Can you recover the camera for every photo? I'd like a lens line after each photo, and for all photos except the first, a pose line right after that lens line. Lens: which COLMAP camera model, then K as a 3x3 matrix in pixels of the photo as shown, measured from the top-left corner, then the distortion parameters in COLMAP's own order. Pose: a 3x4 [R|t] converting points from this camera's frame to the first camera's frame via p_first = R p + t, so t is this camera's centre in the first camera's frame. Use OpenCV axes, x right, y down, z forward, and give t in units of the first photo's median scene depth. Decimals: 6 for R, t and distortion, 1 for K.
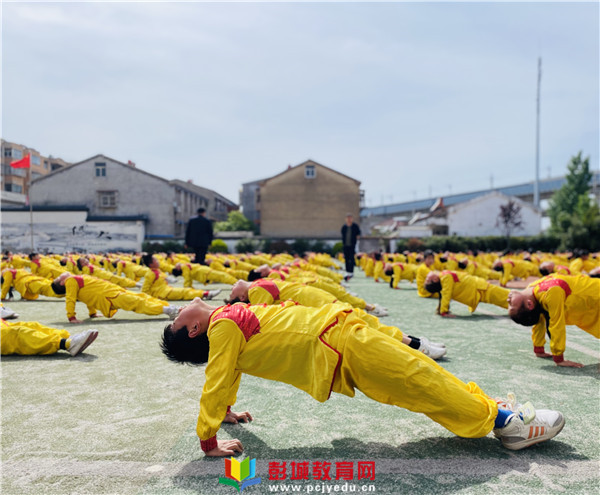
lens RADIAL K [[516.7, 0, 331.2], [0, 516.7, 260.2], [0, 0, 1]] dist [0.046342, -0.108673]
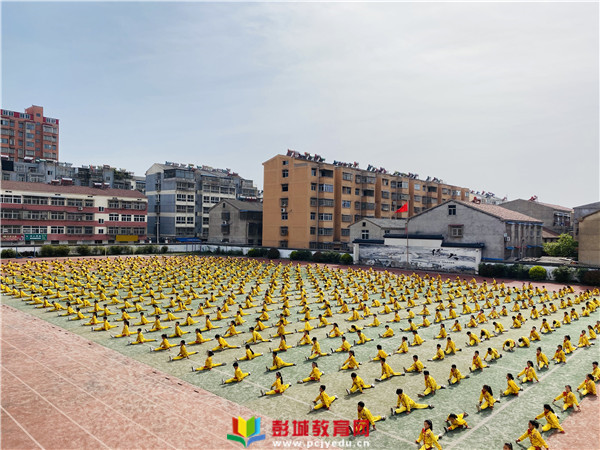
lens RADIAL K [[457.1, 0, 300.7], [0, 457.1, 229.2], [0, 0, 1]] dist [0.041736, -0.067572]
pose [[0.712849, 0.014224, -0.701173, 0.145578], [-0.032453, 0.999392, -0.012719, -0.092383], [0.700566, 0.031822, 0.712878, -0.191307]]
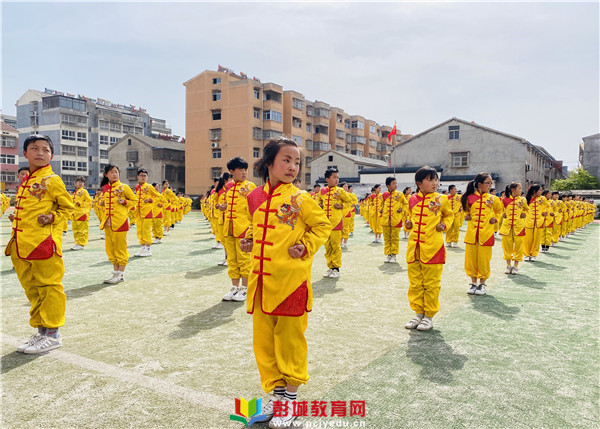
lens RADIAL K [[481.2, 0, 306.7], [0, 481.2, 235.0], [0, 0, 1]] dist [0.022578, -0.038979]
pose [[0.835577, 0.046726, -0.547382, -0.142448], [-0.025475, 0.998600, 0.046356, -0.000987], [0.548782, -0.024789, 0.835598, -0.007768]]
